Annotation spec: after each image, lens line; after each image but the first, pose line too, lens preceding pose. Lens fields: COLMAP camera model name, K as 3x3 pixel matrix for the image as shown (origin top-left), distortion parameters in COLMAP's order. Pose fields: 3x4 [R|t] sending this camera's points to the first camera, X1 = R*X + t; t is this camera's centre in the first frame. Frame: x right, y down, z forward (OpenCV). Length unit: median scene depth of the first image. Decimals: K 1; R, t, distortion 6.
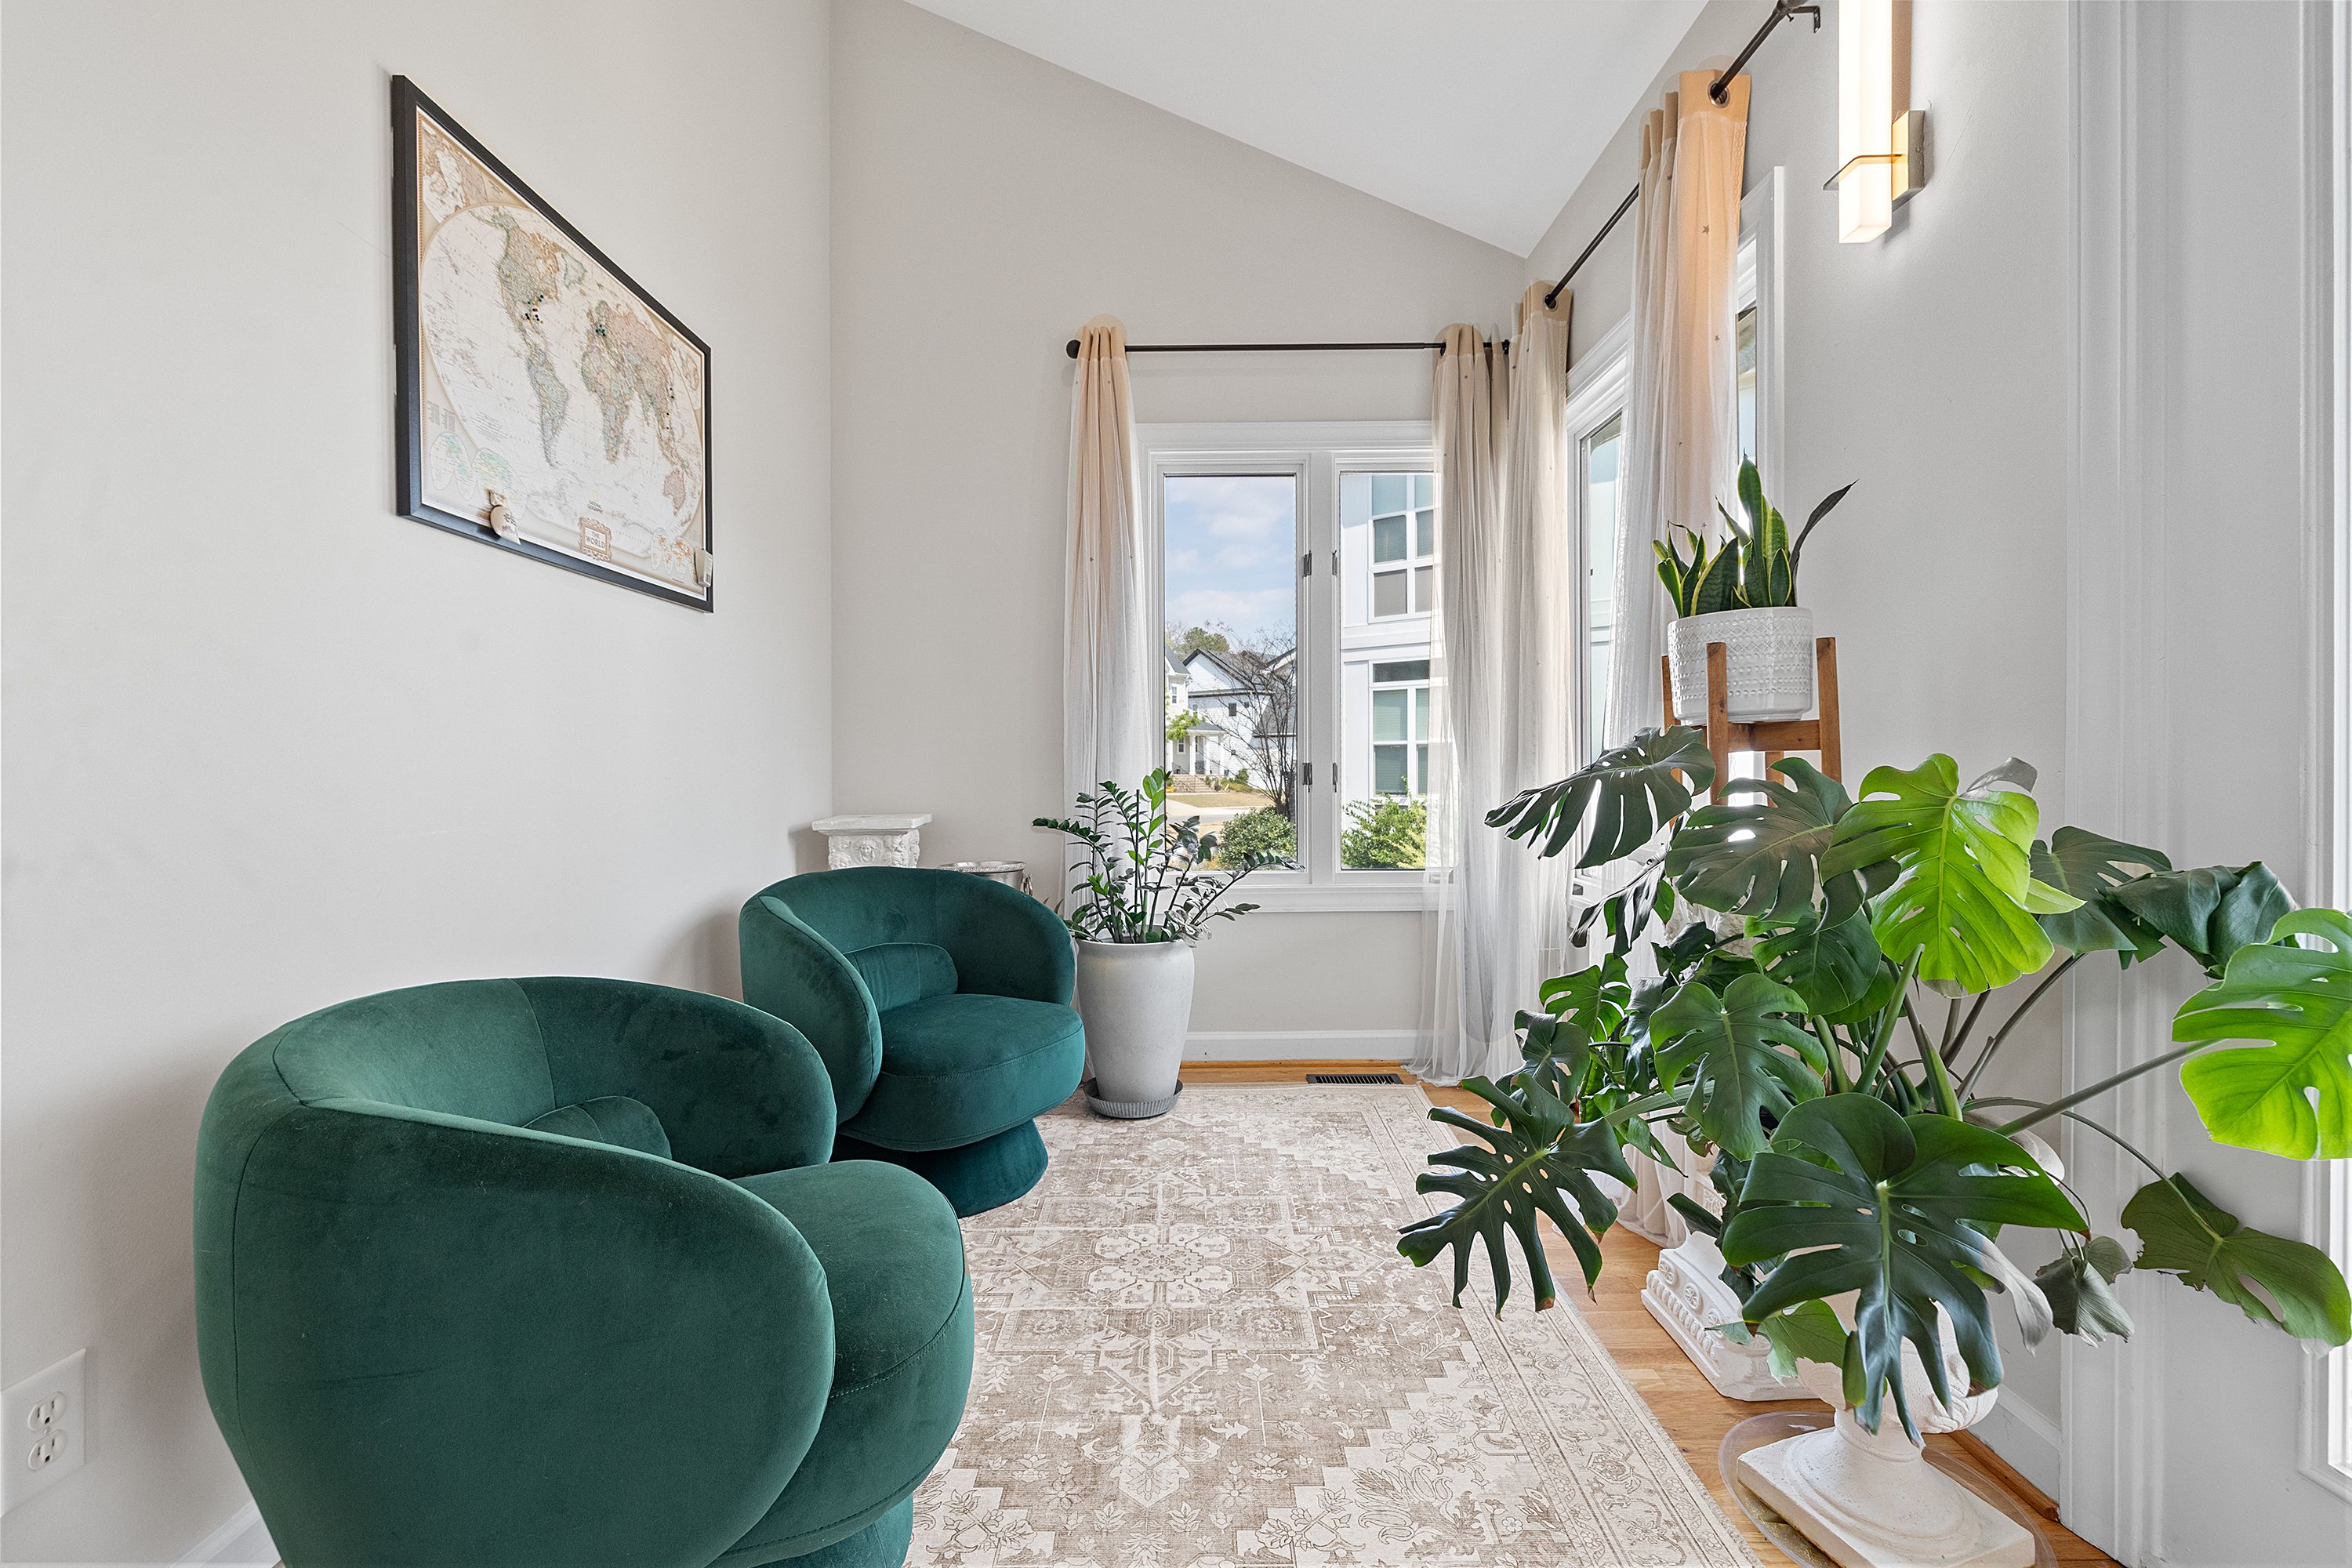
lens RADIAL K [[984.0, 0, 1176.7], [0, 984.0, 769.6], [0, 0, 1]] dist [0.000394, 0.000098]
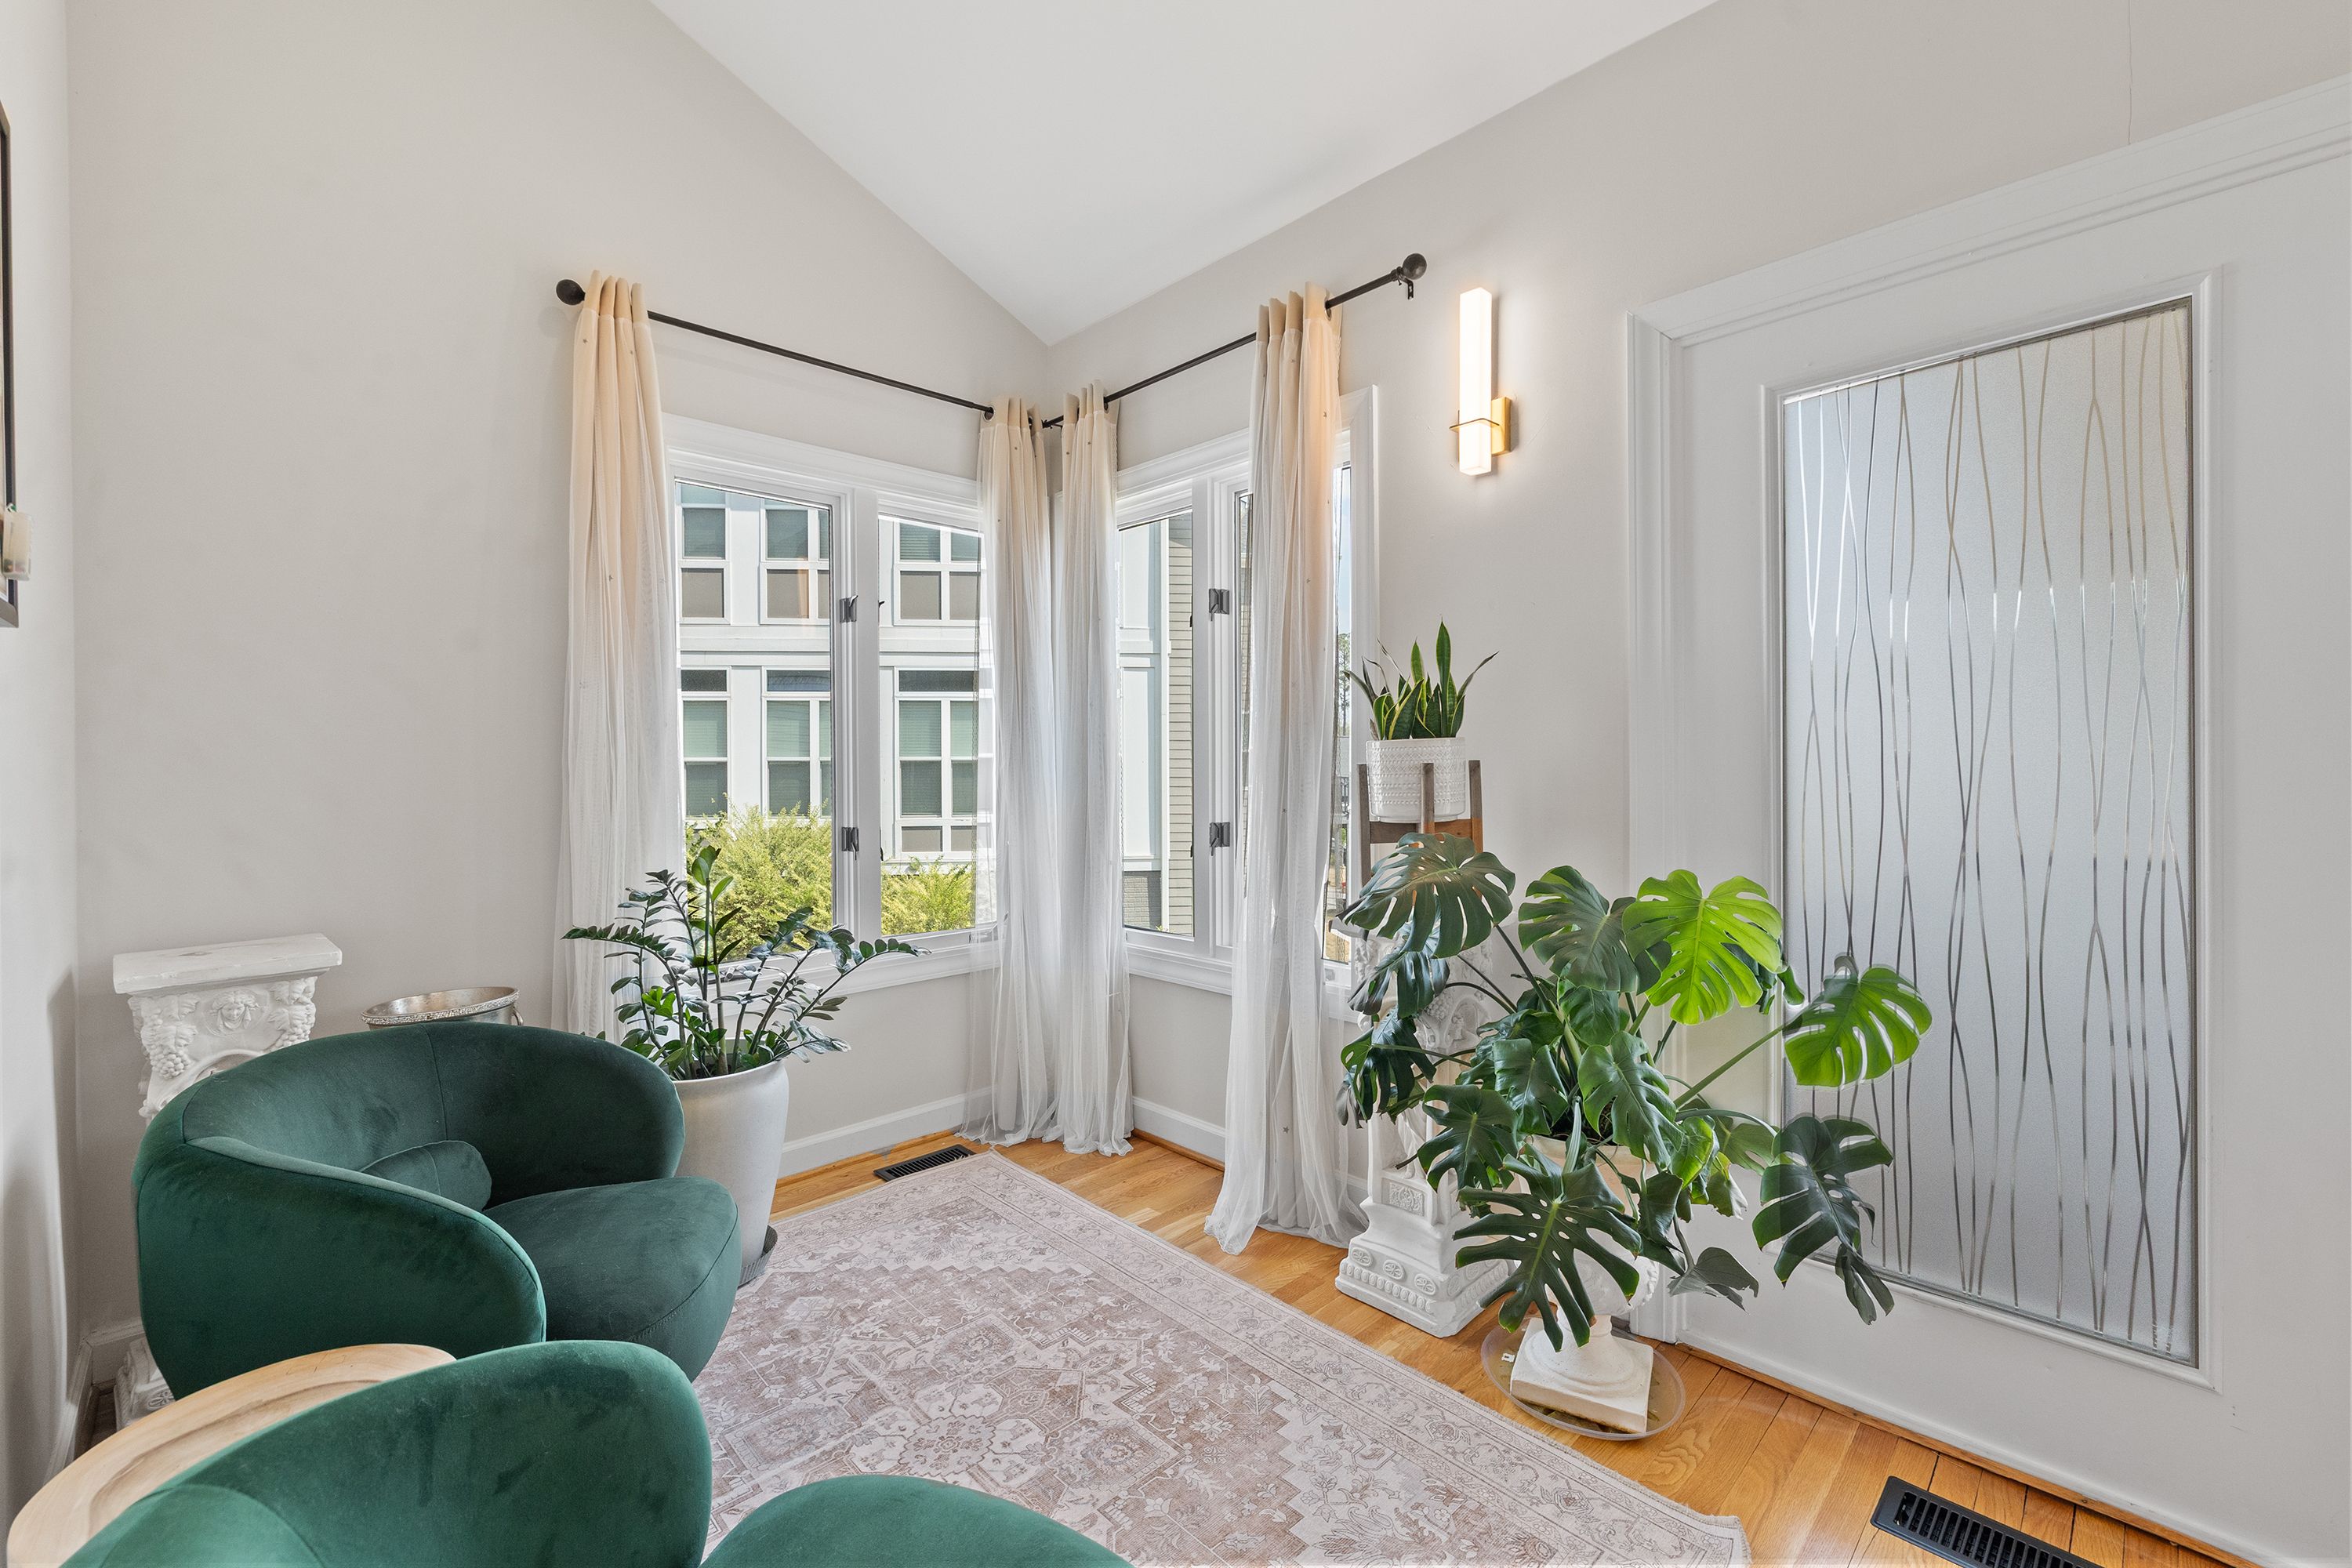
lens RADIAL K [[984.0, 0, 1176.7], [0, 984.0, 769.6], [0, 0, 1]] dist [0.000394, 0.000098]
pose [[0.723370, -0.003604, 0.690451, -0.448369], [0.007456, 0.999969, -0.002592, -0.089646], [-0.690420, 0.007023, 0.723374, 0.215471]]
